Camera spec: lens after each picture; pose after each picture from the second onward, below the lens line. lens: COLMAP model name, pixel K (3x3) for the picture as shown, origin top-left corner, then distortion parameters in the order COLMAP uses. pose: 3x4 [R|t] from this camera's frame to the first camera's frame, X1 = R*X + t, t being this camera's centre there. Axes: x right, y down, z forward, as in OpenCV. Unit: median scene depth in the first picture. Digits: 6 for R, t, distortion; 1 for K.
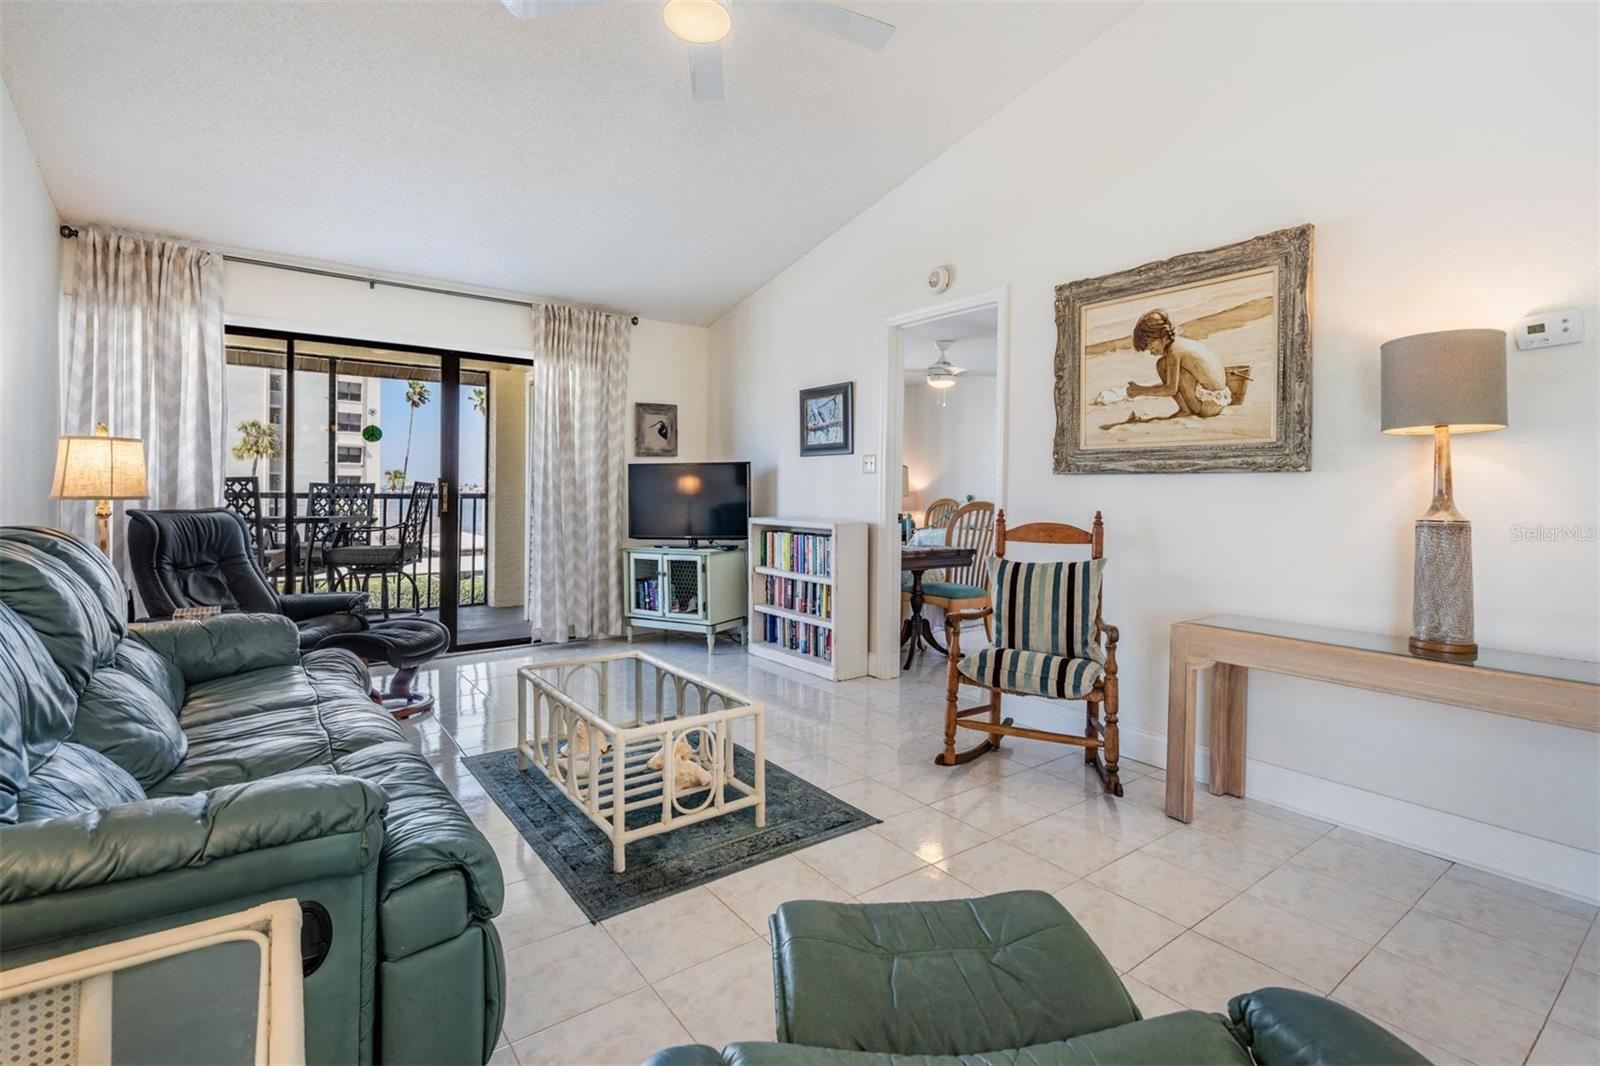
lens RADIAL K [[736.9, 0, 796.6], [0, 736.9, 495.0], [0, 0, 1]] dist [0.002215, -0.000376]
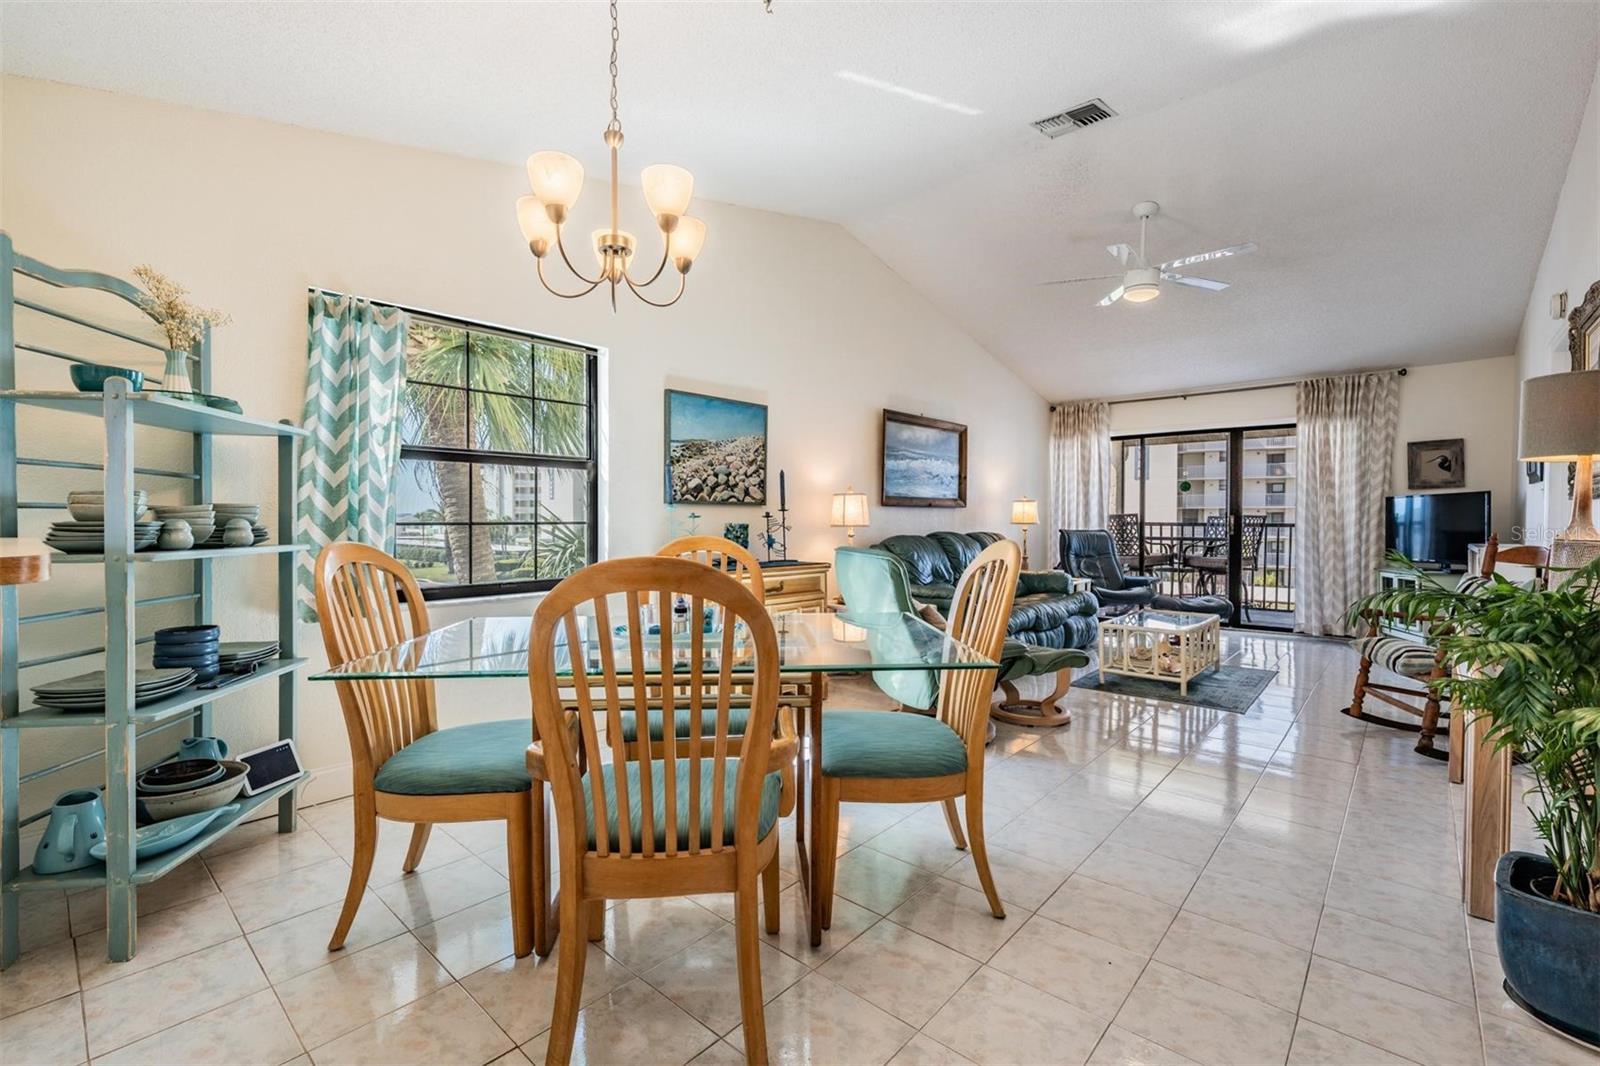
lens RADIAL K [[696.8, 0, 798.3], [0, 696.8, 525.8], [0, 0, 1]] dist [0.001896, -0.000508]
pose [[0.203227, 0.000906, -0.979131, 0.979516], [-0.003606, 0.999993, 0.000177, 0.010319], [0.979125, 0.003495, 0.203229, -0.216117]]
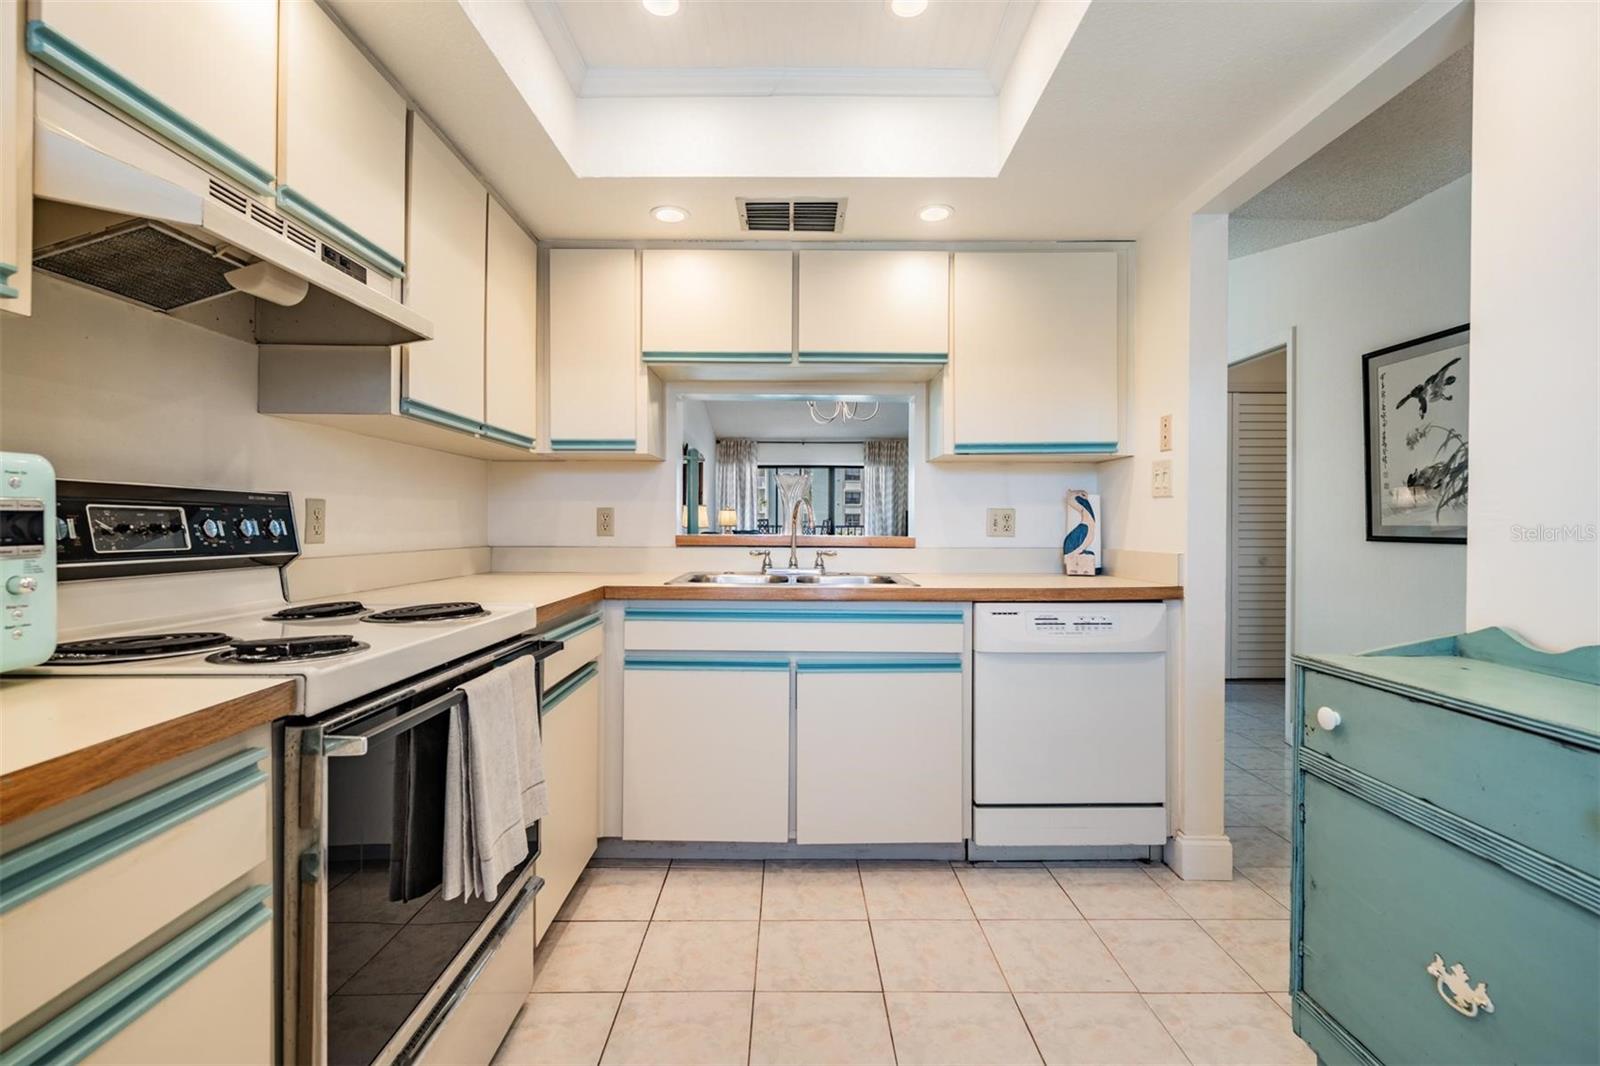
lens RADIAL K [[696.8, 0, 798.3], [0, 696.8, 525.8], [0, 0, 1]] dist [0.001896, -0.000508]
pose [[0.802126, -0.003829, -0.597142, 1.059952], [0.001857, 0.999991, -0.003918, 0.013118], [0.597151, 0.002033, 0.802126, -1.177917]]
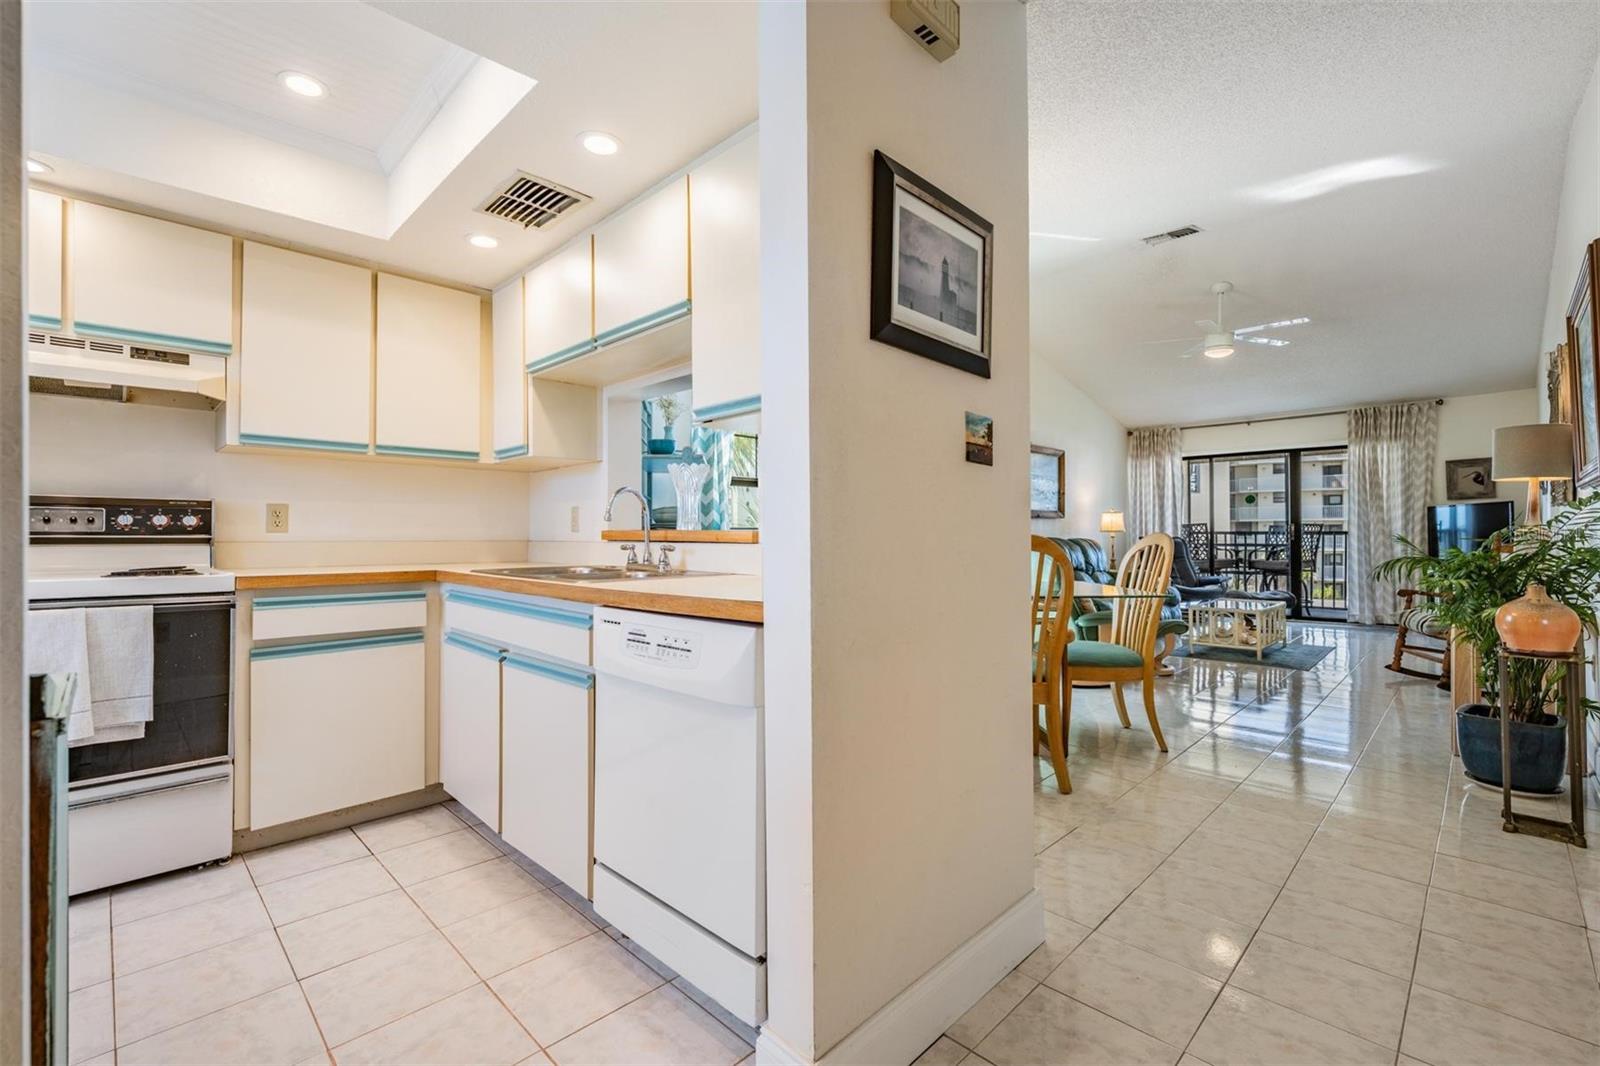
lens RADIAL K [[689.4, 0, 795.5], [0, 689.4, 527.2], [0, 0, 1]] dist [-0.001329, -0.000113]
pose [[0.141172, -0.020184, -0.989779, 1.310129], [0.001009, 0.999795, -0.020245, 0.032263], [0.989985, 0.001859, 0.141163, -0.552837]]
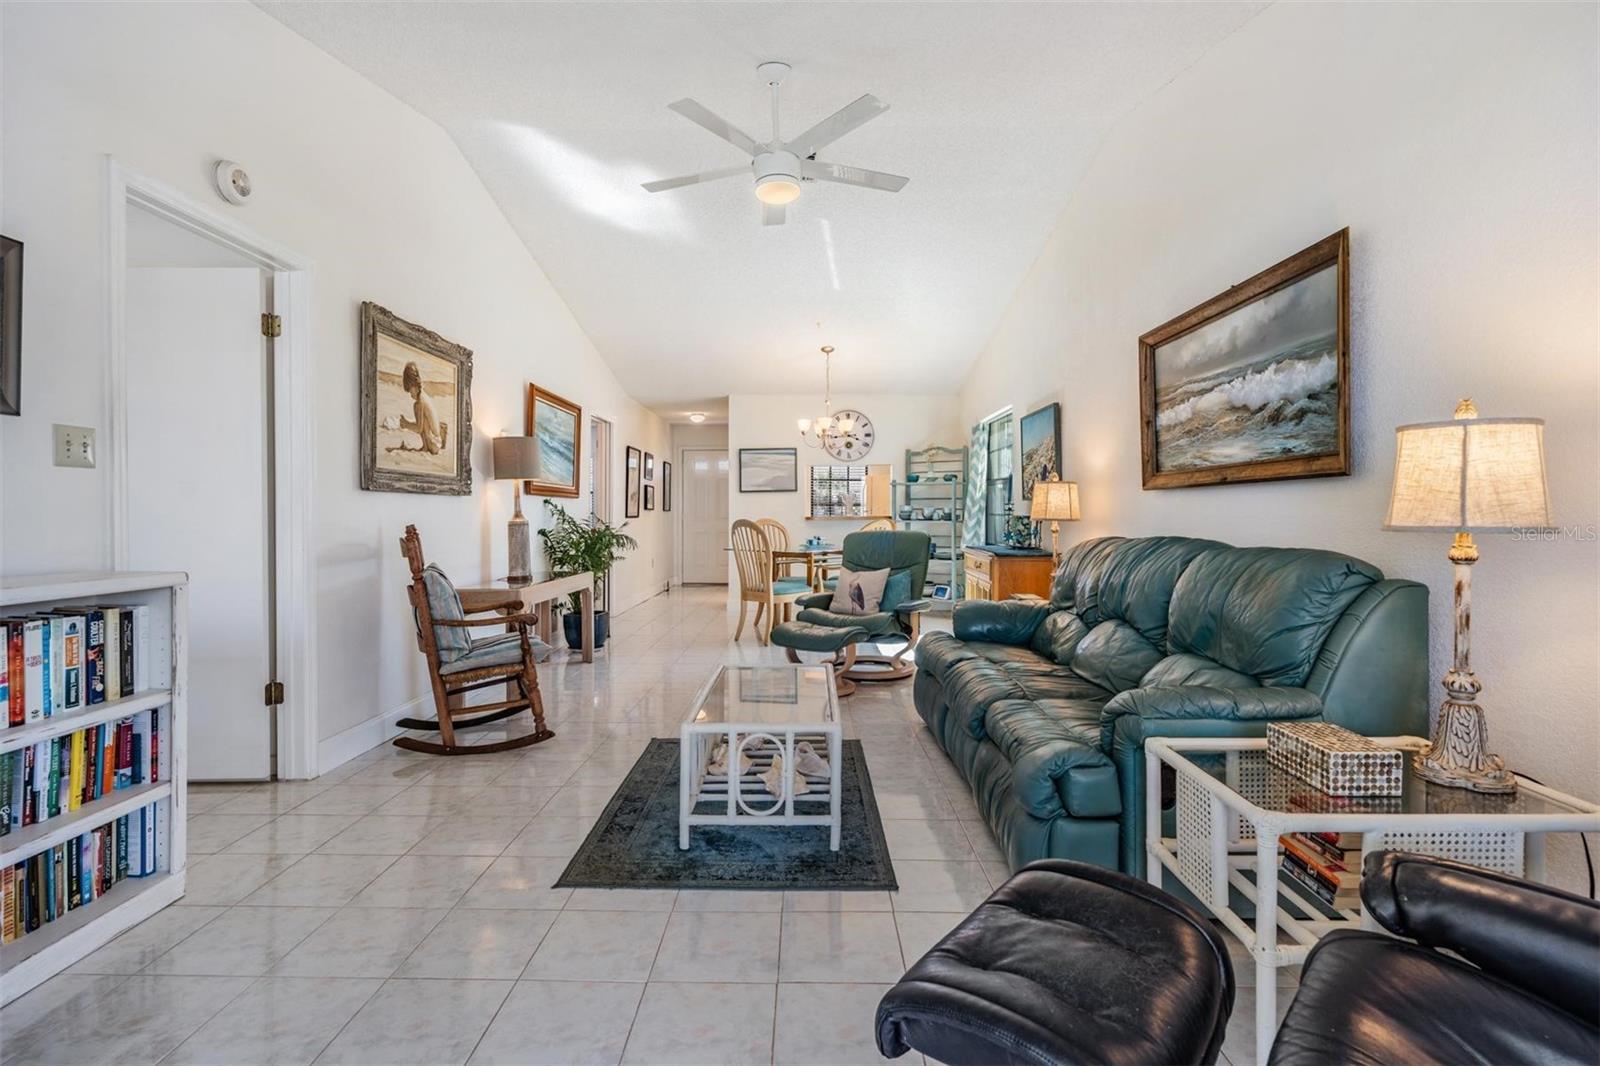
lens RADIAL K [[731.9, 0, 799.7], [0, 731.9, 508.3], [0, 0, 1]] dist [0.003269, -0.001160]
pose [[-0.792632, -0.006146, 0.609670, -0.652754], [-0.005597, 0.999980, 0.002803, -0.008543], [-0.609675, -0.001190, -0.792651, 1.301597]]
